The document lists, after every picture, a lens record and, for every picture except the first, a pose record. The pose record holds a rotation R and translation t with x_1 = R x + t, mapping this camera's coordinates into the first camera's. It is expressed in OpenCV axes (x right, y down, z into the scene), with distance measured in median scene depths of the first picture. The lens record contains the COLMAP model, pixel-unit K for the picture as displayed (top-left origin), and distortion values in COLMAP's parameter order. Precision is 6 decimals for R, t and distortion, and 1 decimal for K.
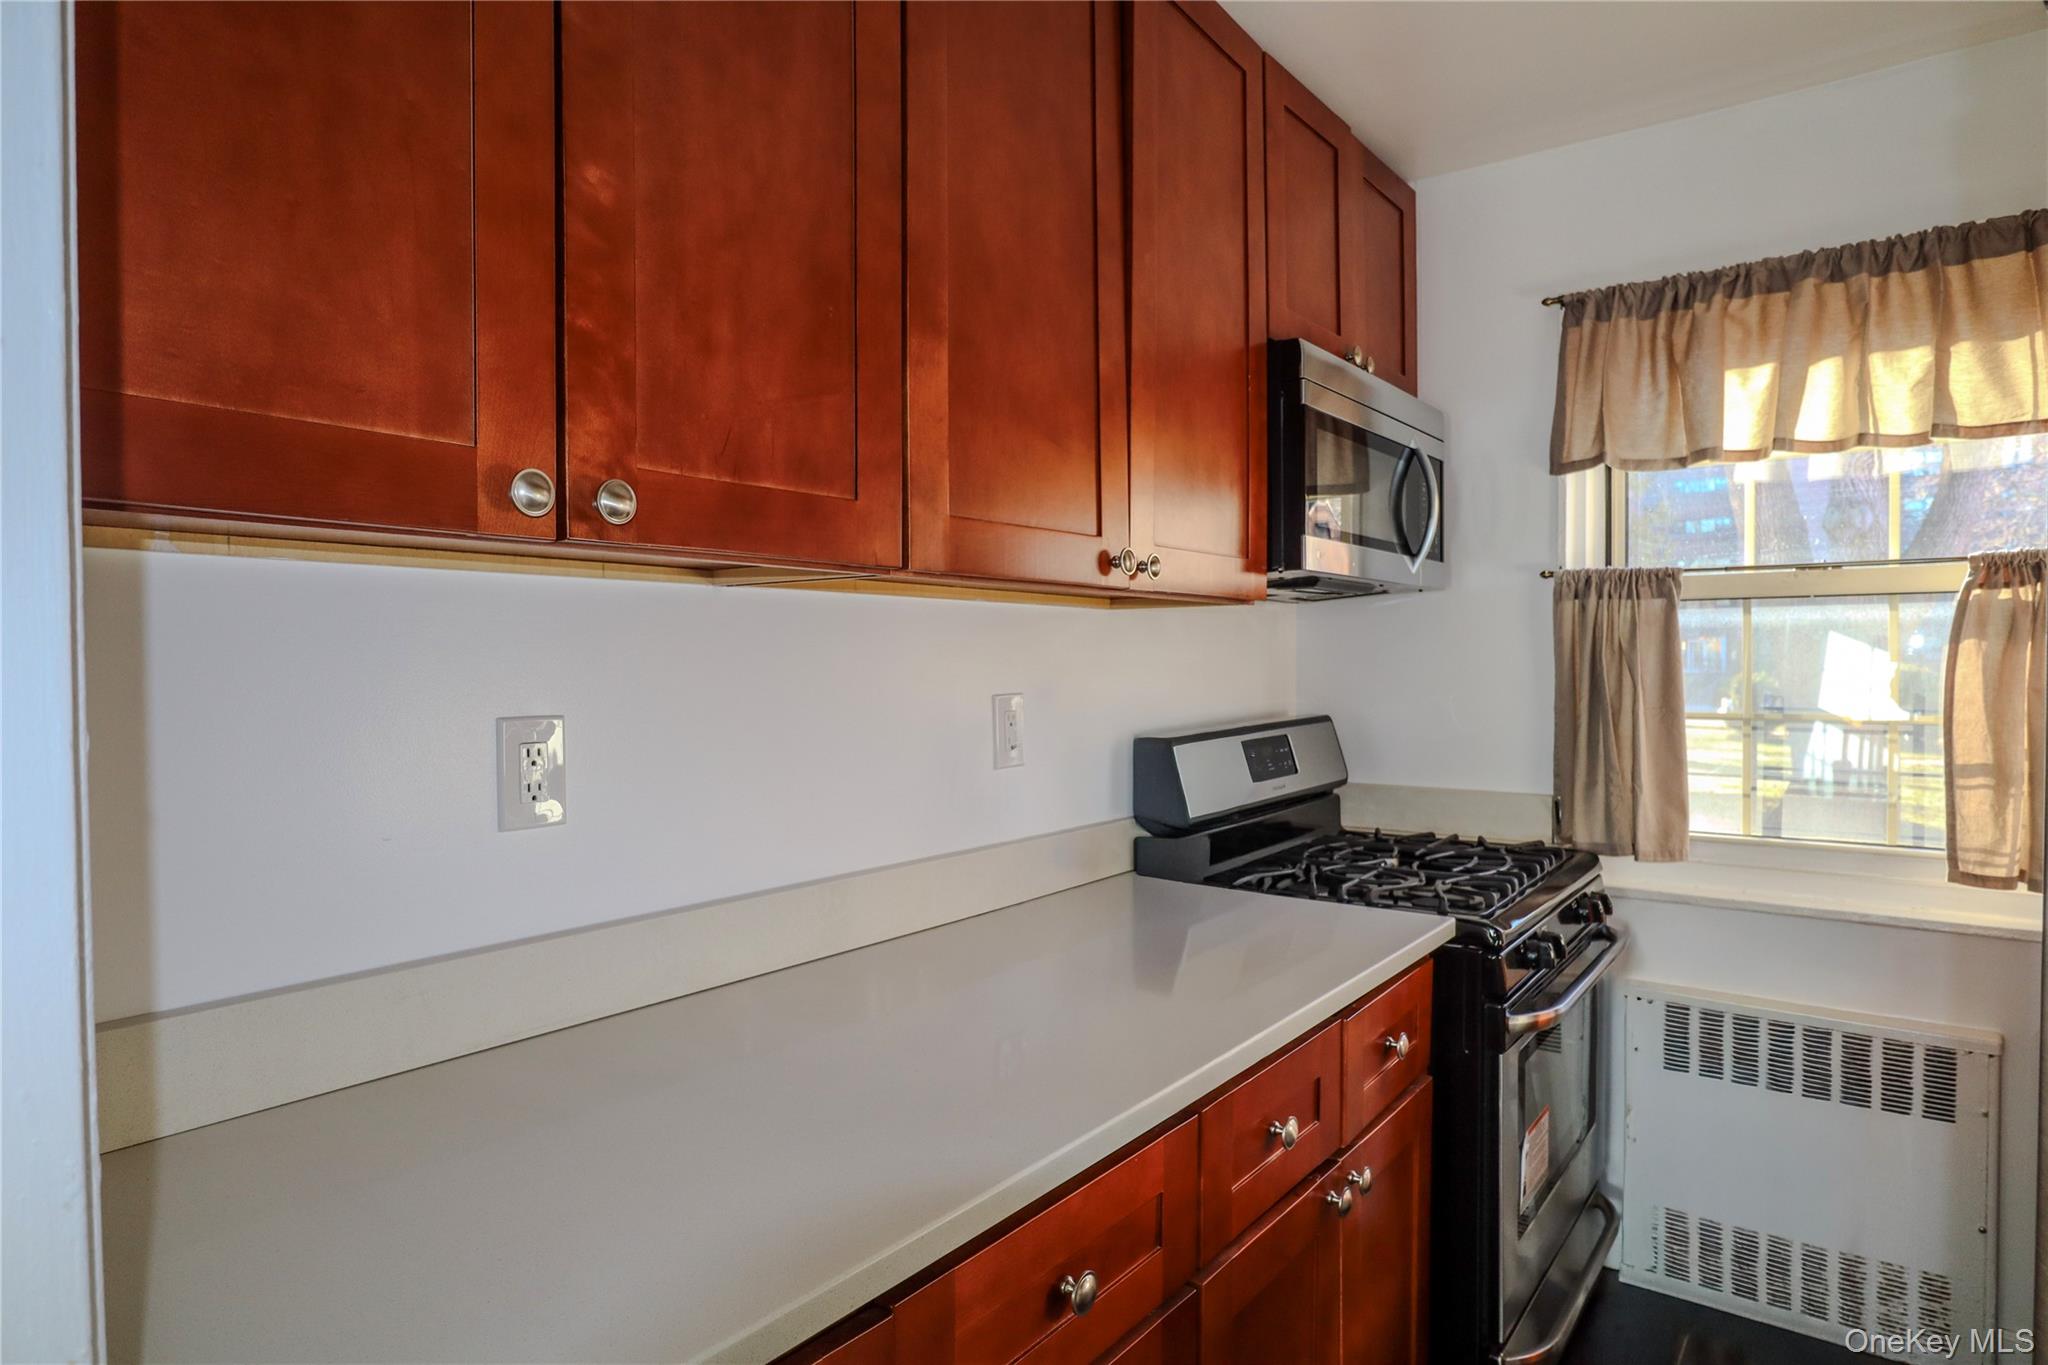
lens RADIAL K [[1202.0, 0, 1024.0], [0, 1202.0, 682.5], [0, 0, 1]] dist [-0.005384, 0.001572]
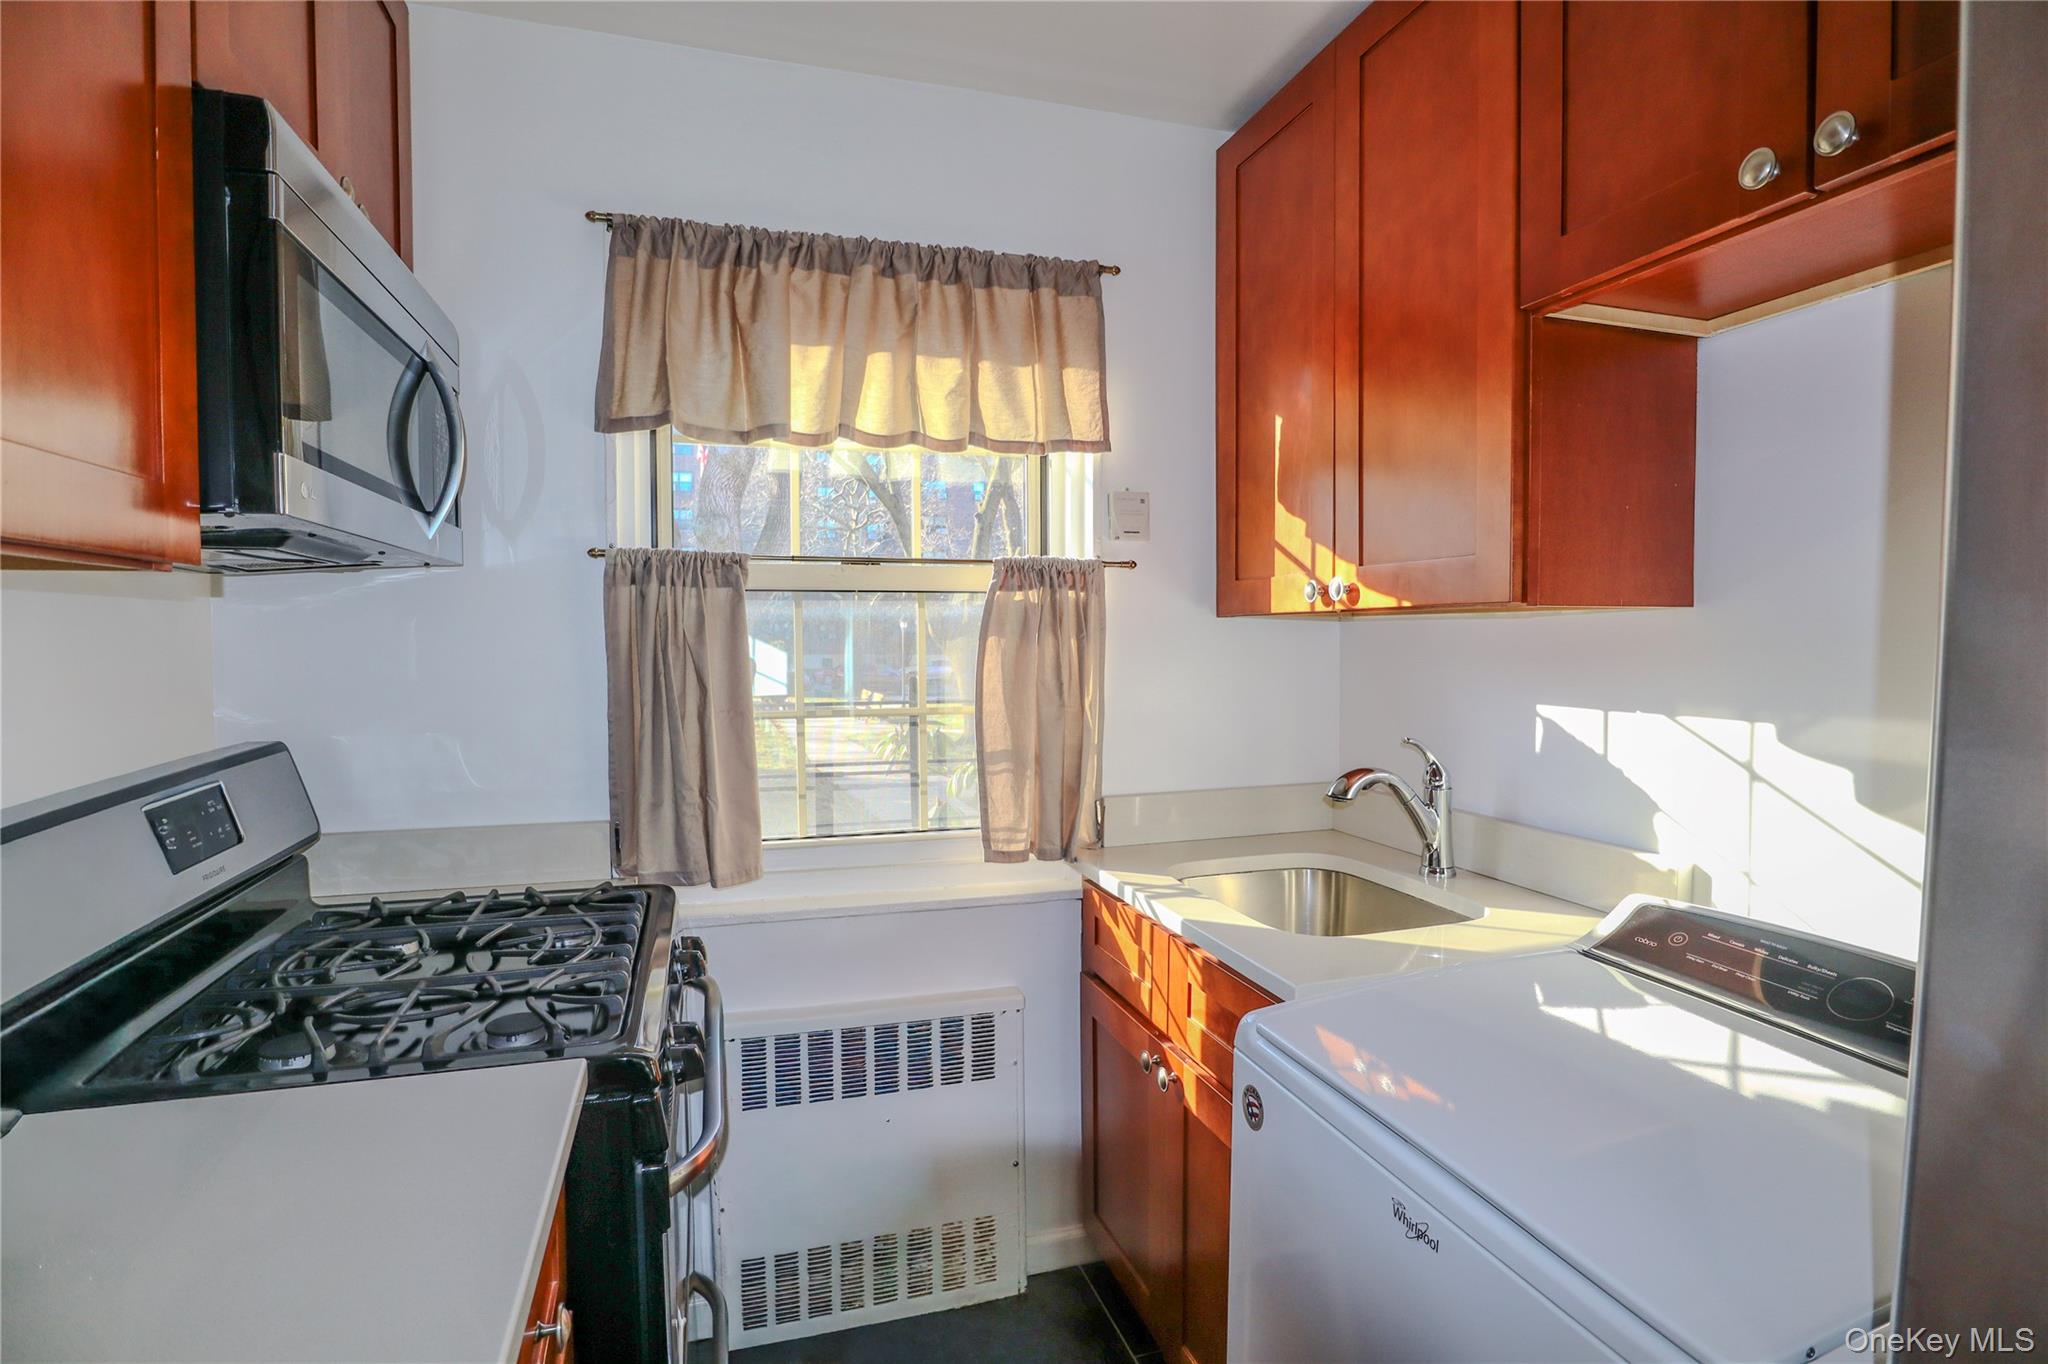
lens RADIAL K [[1020.7, 0, 1016.9], [0, 1020.7, 676.7], [0, 0, 1]] dist [-0.040412, 0.011432]
pose [[0.579689, -0.030713, 0.814259, 0.042219], [0.015193, 0.999523, 0.026885, -0.022096], [-0.814696, -0.003213, 0.579879, 0.406081]]
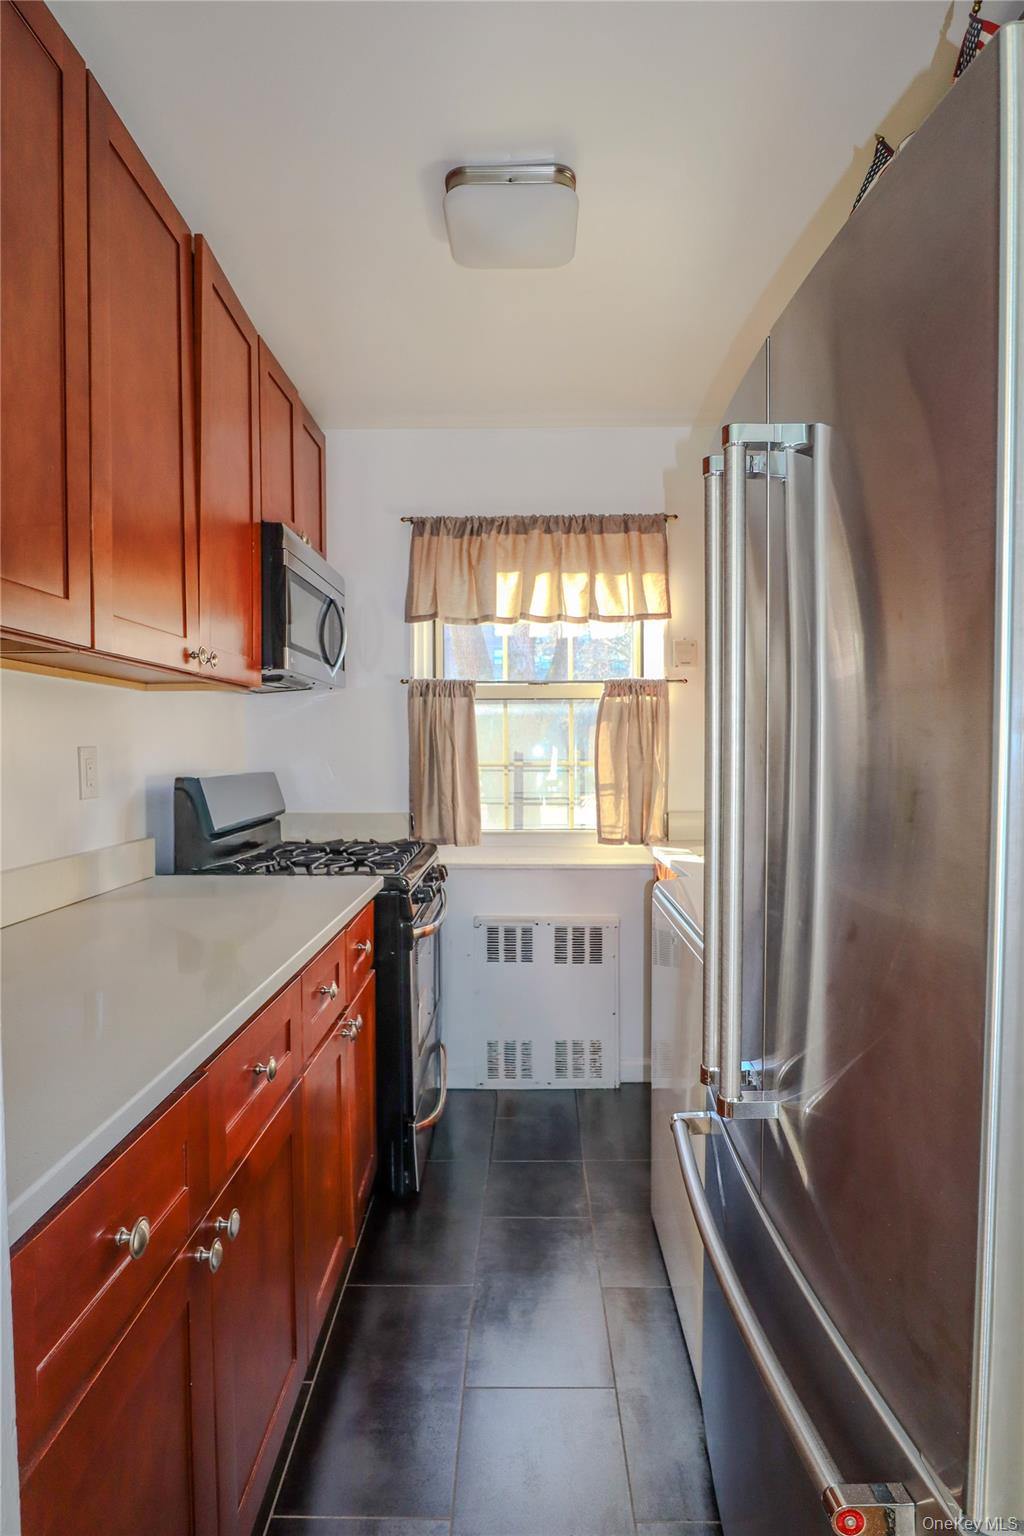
lens RADIAL K [[923.3, 0, 512.0], [0, 923.3, 768.0], [0, 0, 1]] dist [-0.004187, -0.000302]
pose [[0.810019, -0.007612, 0.586354, -0.221174], [0.010313, 0.999946, -0.001266, 0.037810], [-0.586313, 0.007072, 0.810054, -0.146092]]
